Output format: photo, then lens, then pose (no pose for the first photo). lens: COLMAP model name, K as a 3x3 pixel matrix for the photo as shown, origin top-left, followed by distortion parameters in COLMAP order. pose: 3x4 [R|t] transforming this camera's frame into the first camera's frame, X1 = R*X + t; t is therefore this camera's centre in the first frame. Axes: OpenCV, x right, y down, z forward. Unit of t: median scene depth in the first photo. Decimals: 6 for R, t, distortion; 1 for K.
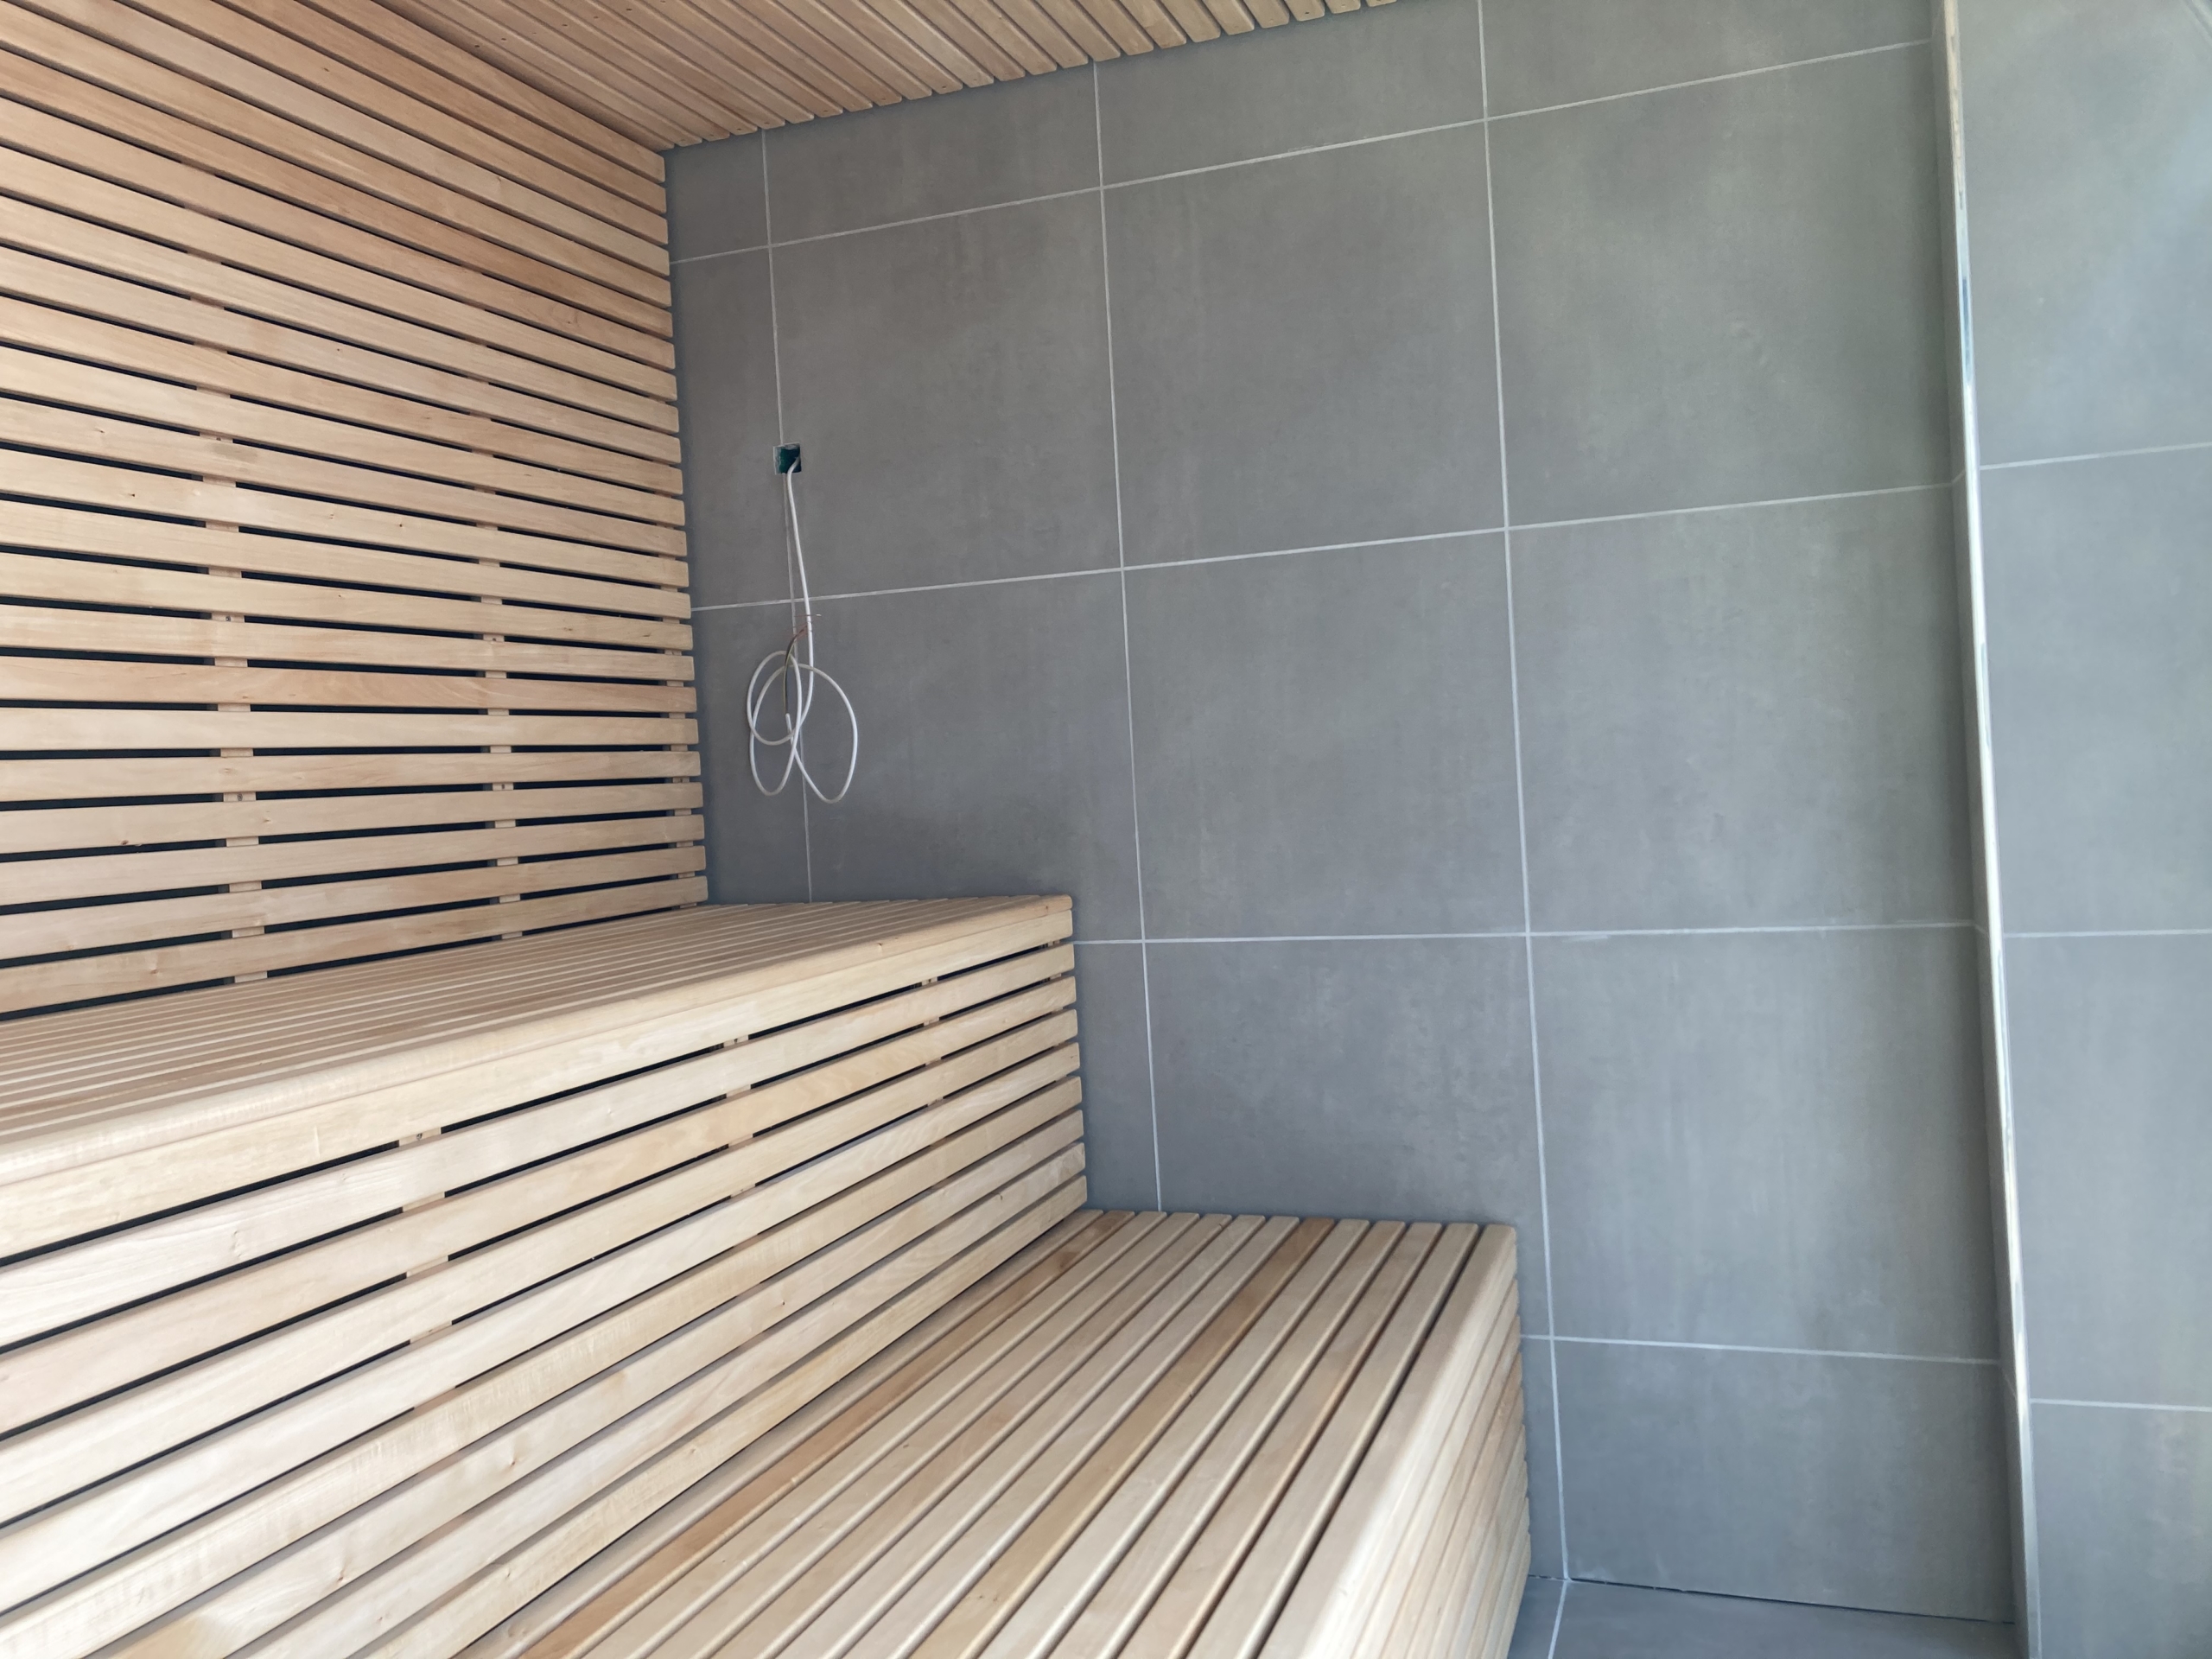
lens RADIAL K [[1820.9, 0, 1087.5], [0, 1820.9, 815.9], [0, 0, 1]] dist [0.019134, -0.014803]
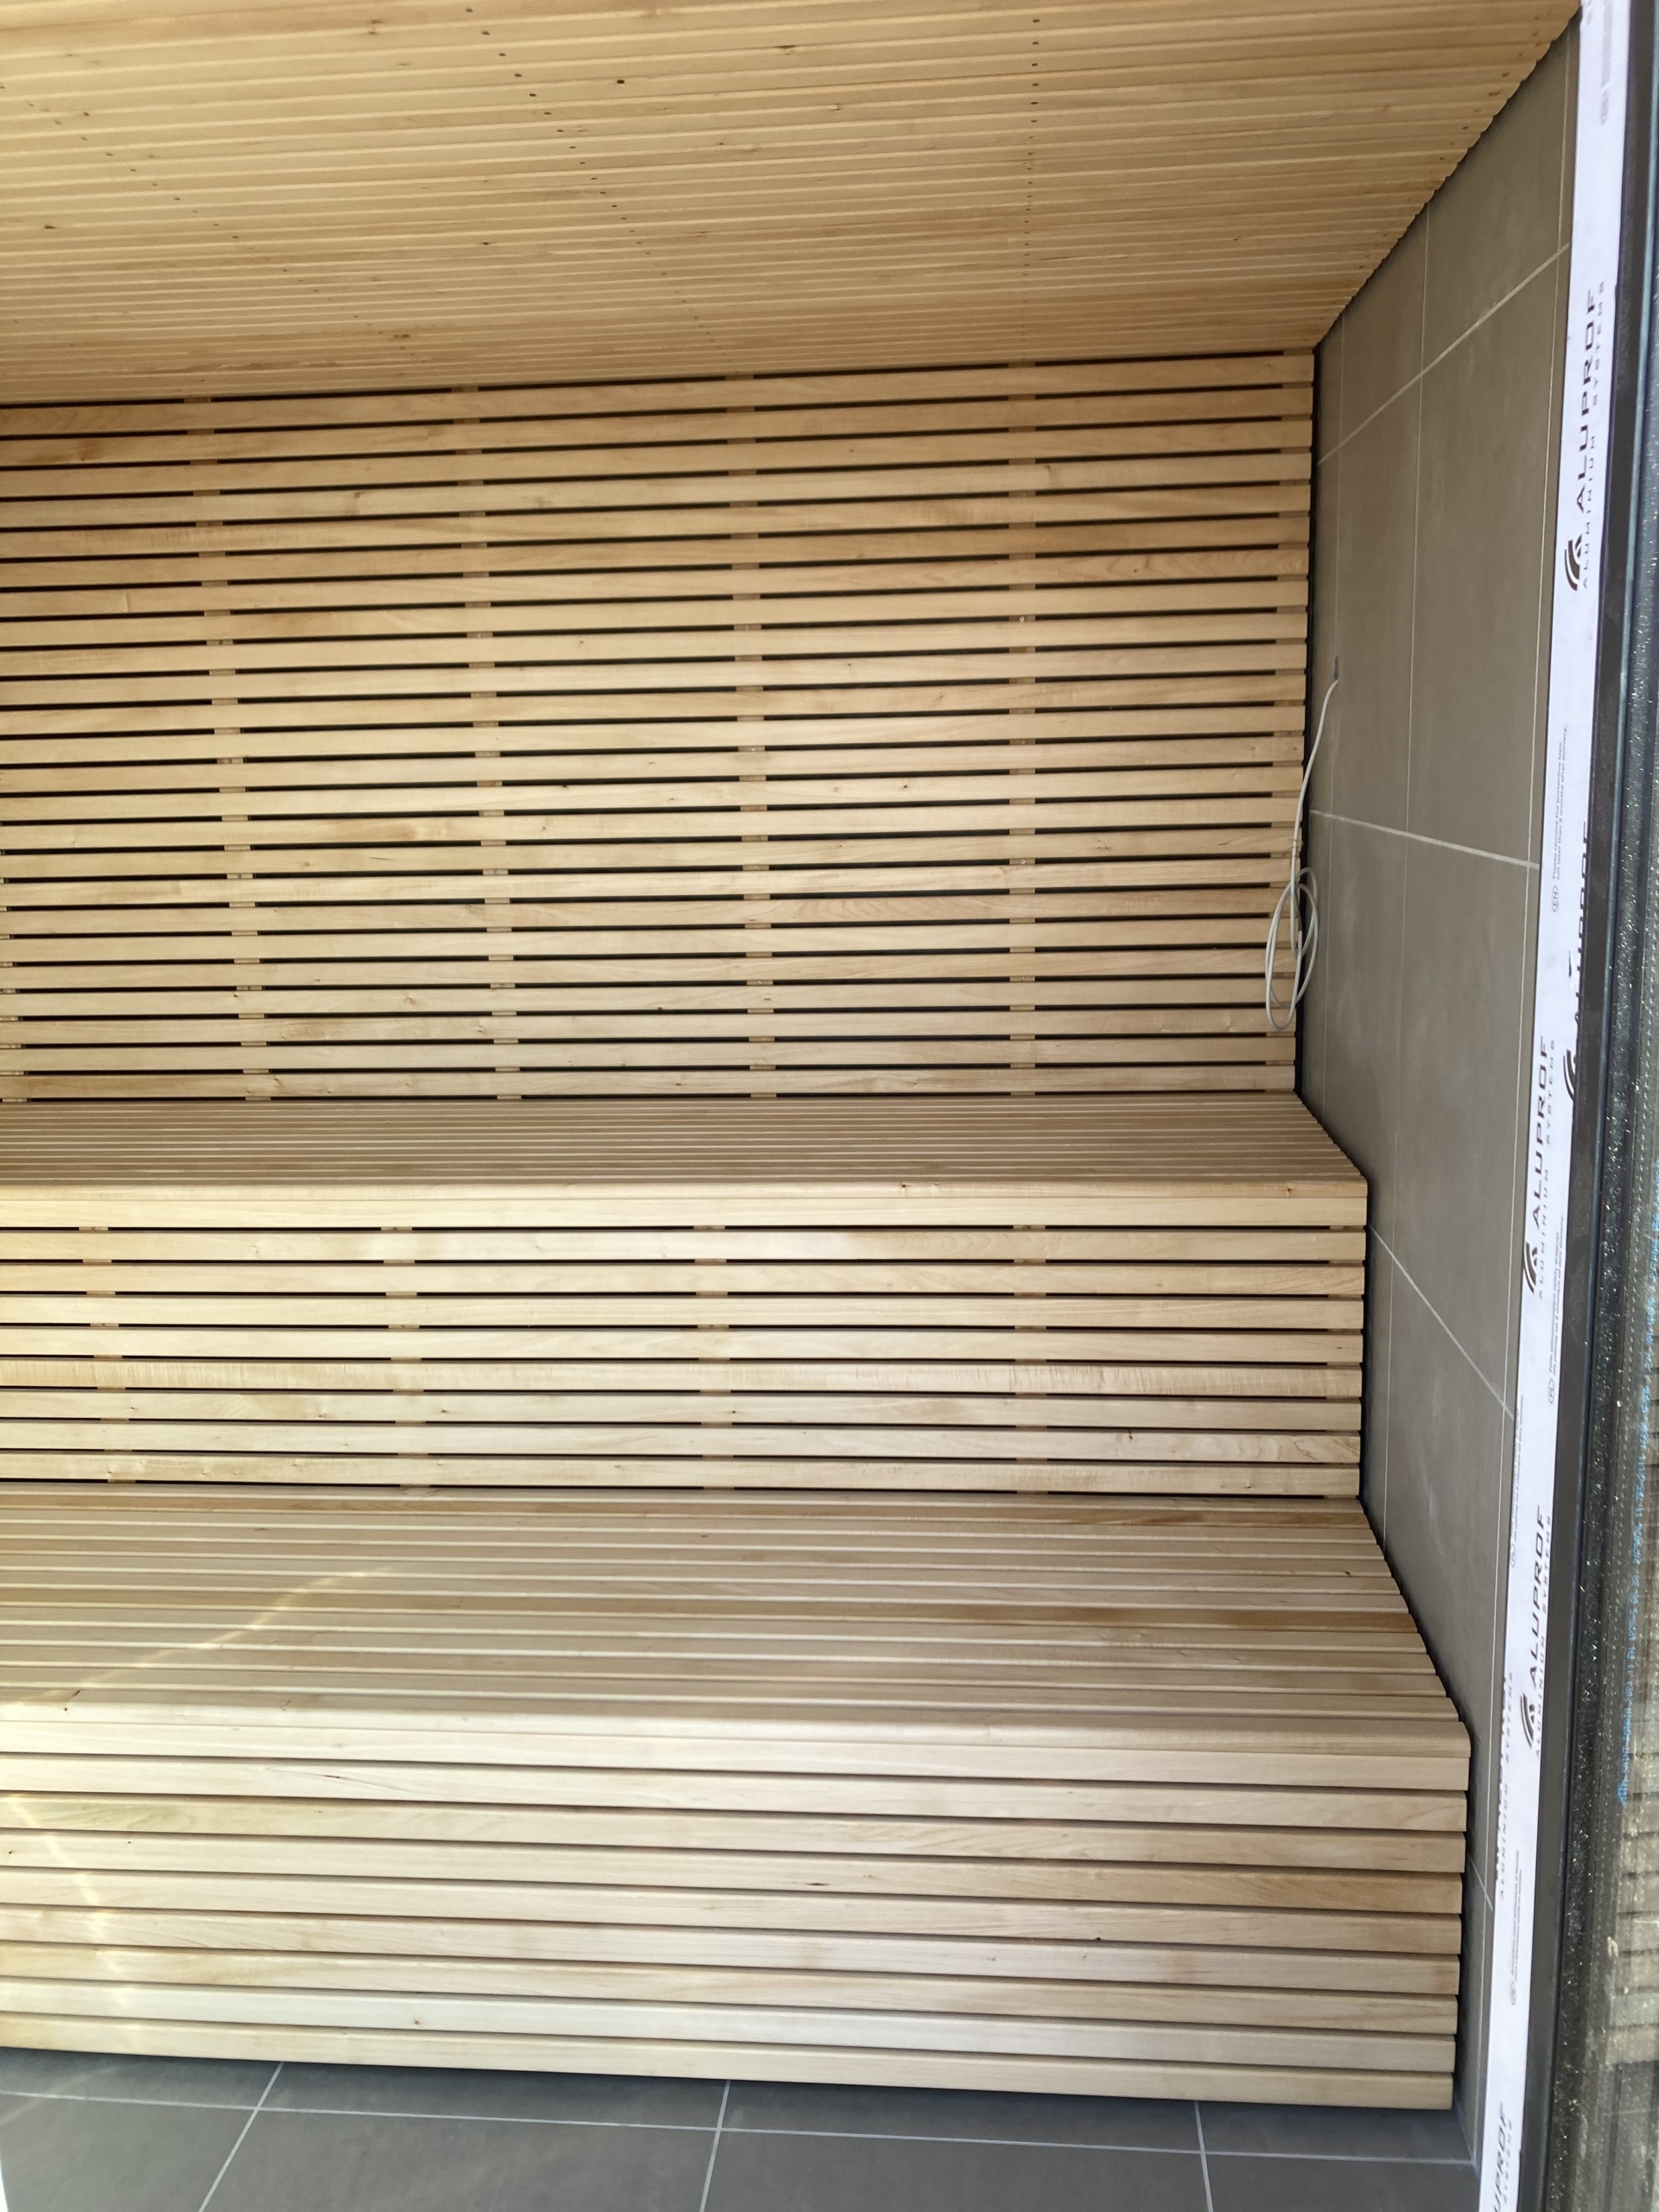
lens RADIAL K [[1820.9, 0, 840.2], [0, 1820.9, 1100.7], [0, 0, 1]] dist [0.019134, -0.014803]
pose [[0.254964, 0.228825, -0.939485, 0.804801], [-0.010406, 0.972189, 0.233967, -0.214205], [0.966895, -0.049877, 0.250254, 0.525769]]
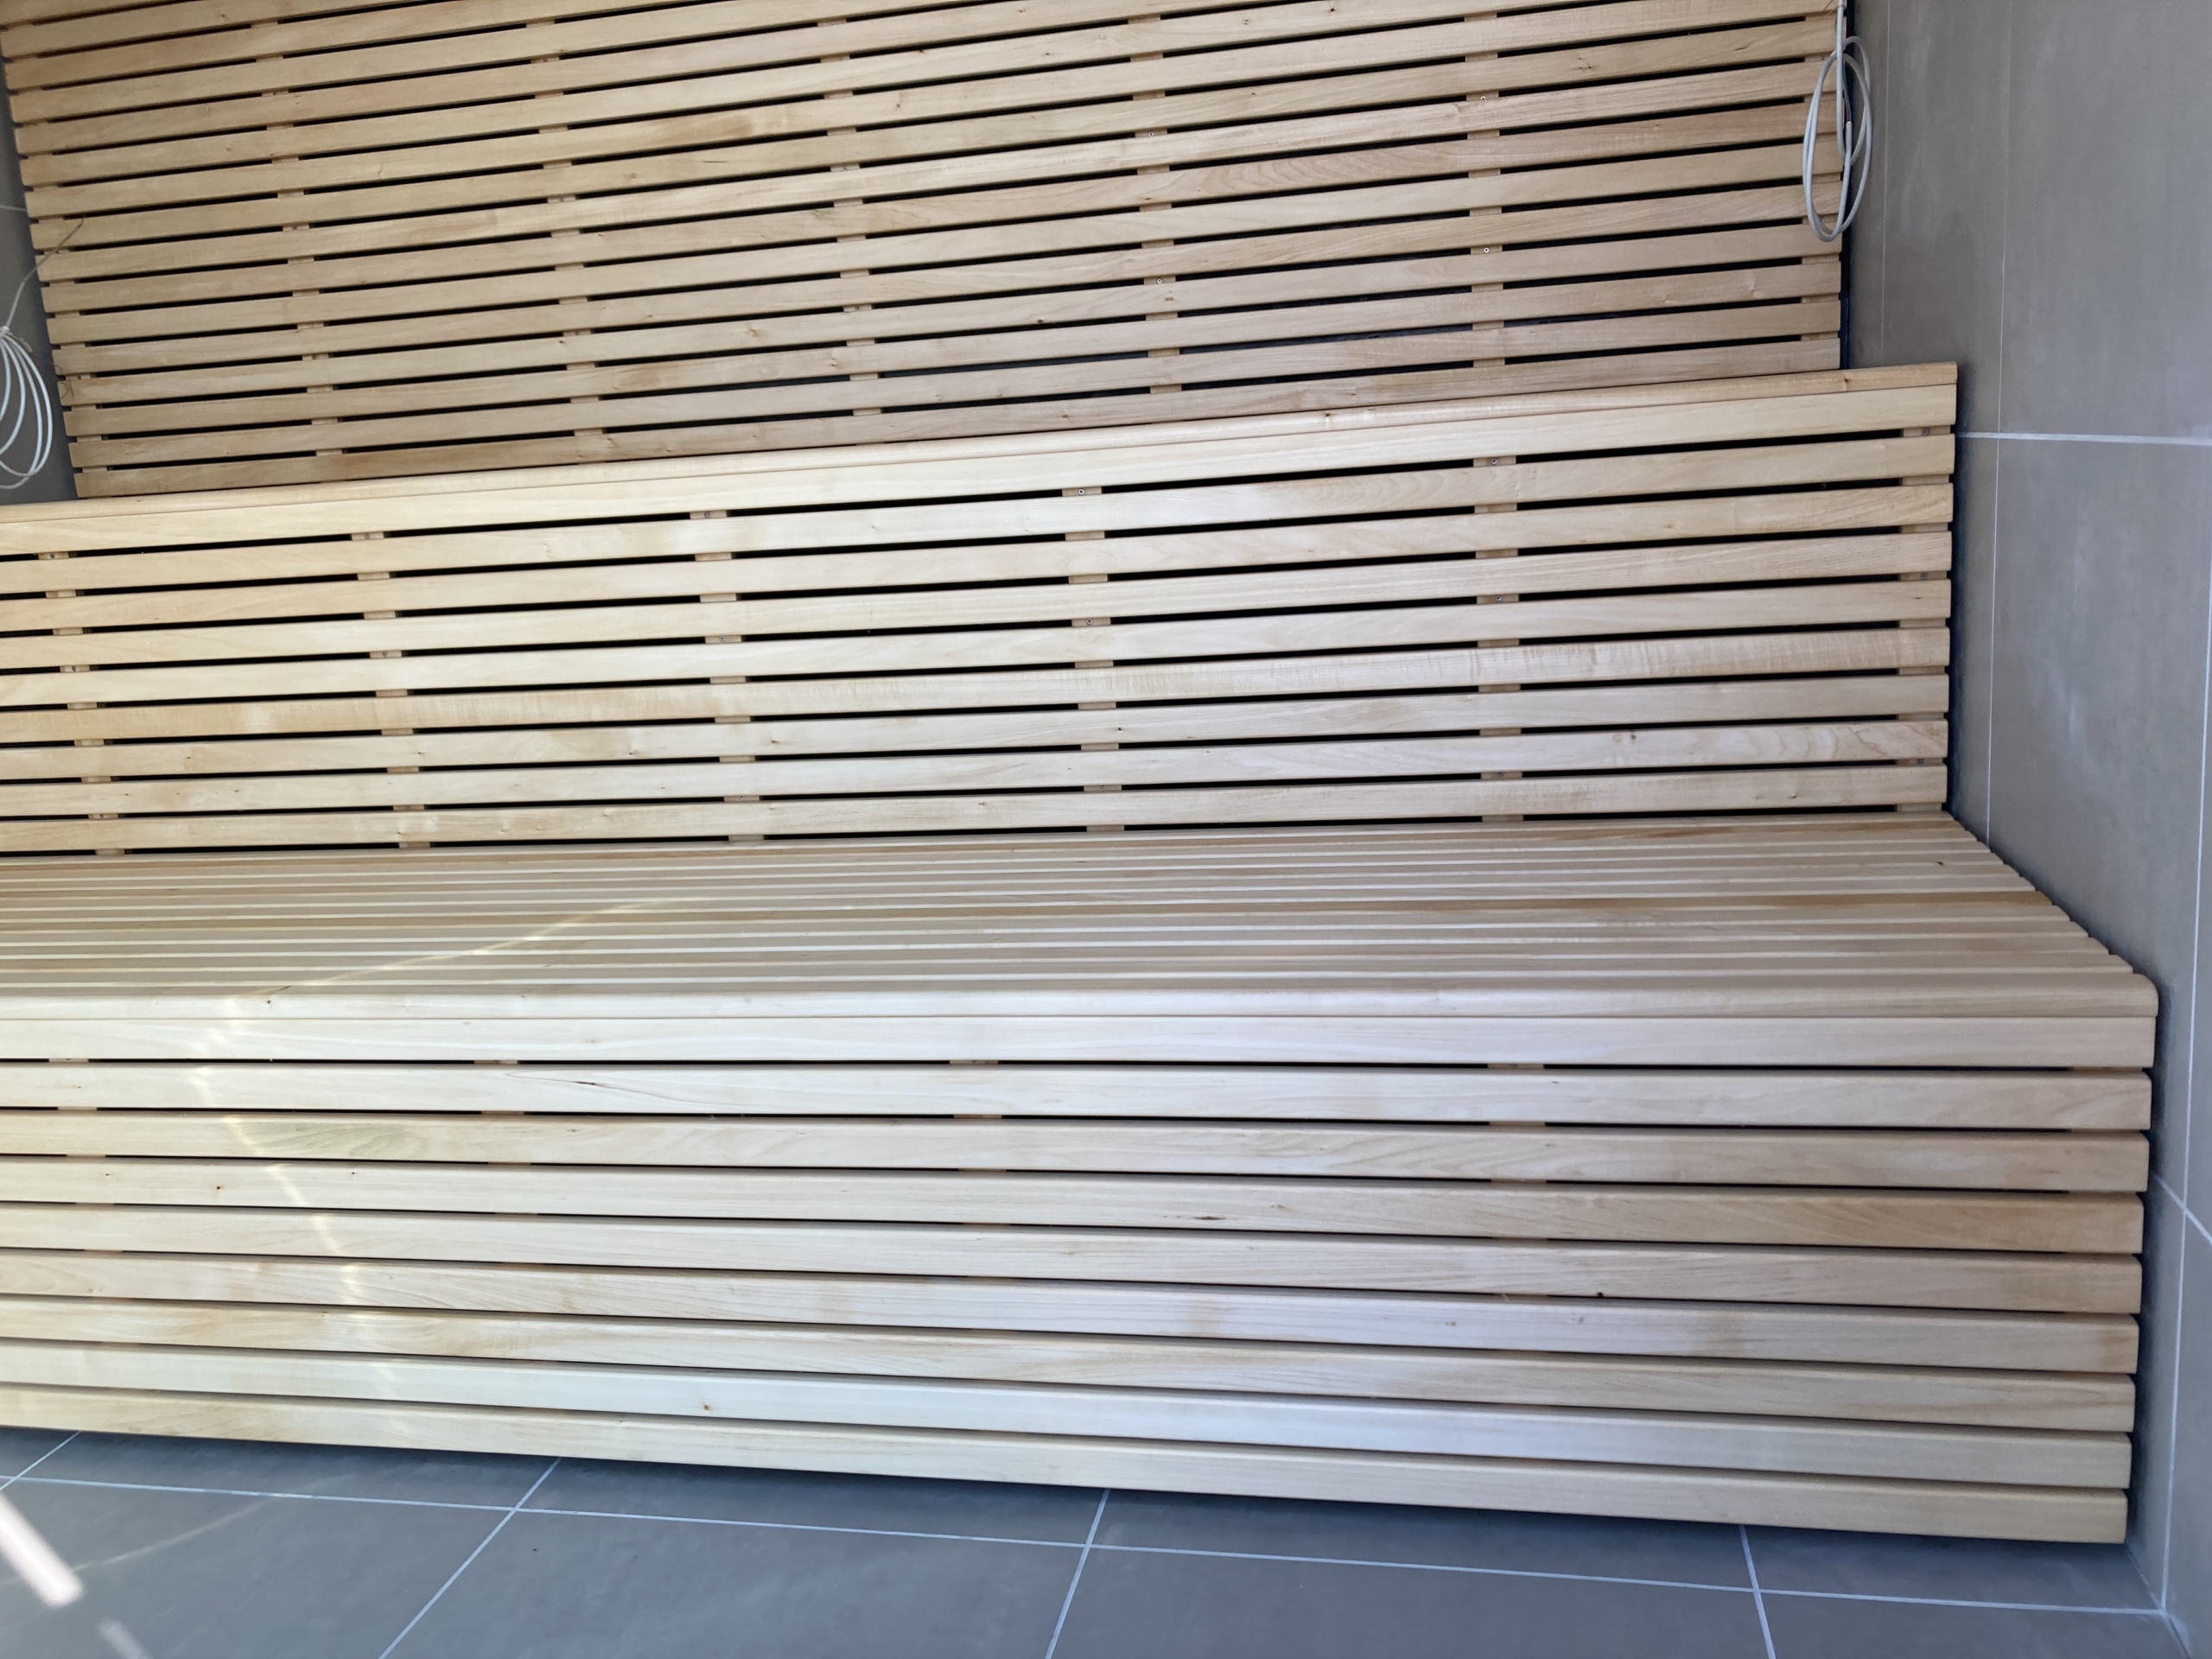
lens RADIAL K [[1820.9, 0, 1087.5], [0, 1820.9, 815.9], [0, 0, 1]] dist [0.019134, -0.014803]
pose [[0.140186, 0.240658, -0.960433, 0.664998], [0.039890, 0.967851, 0.248340, 0.026177], [0.989321, -0.073125, 0.126080, 0.593188]]
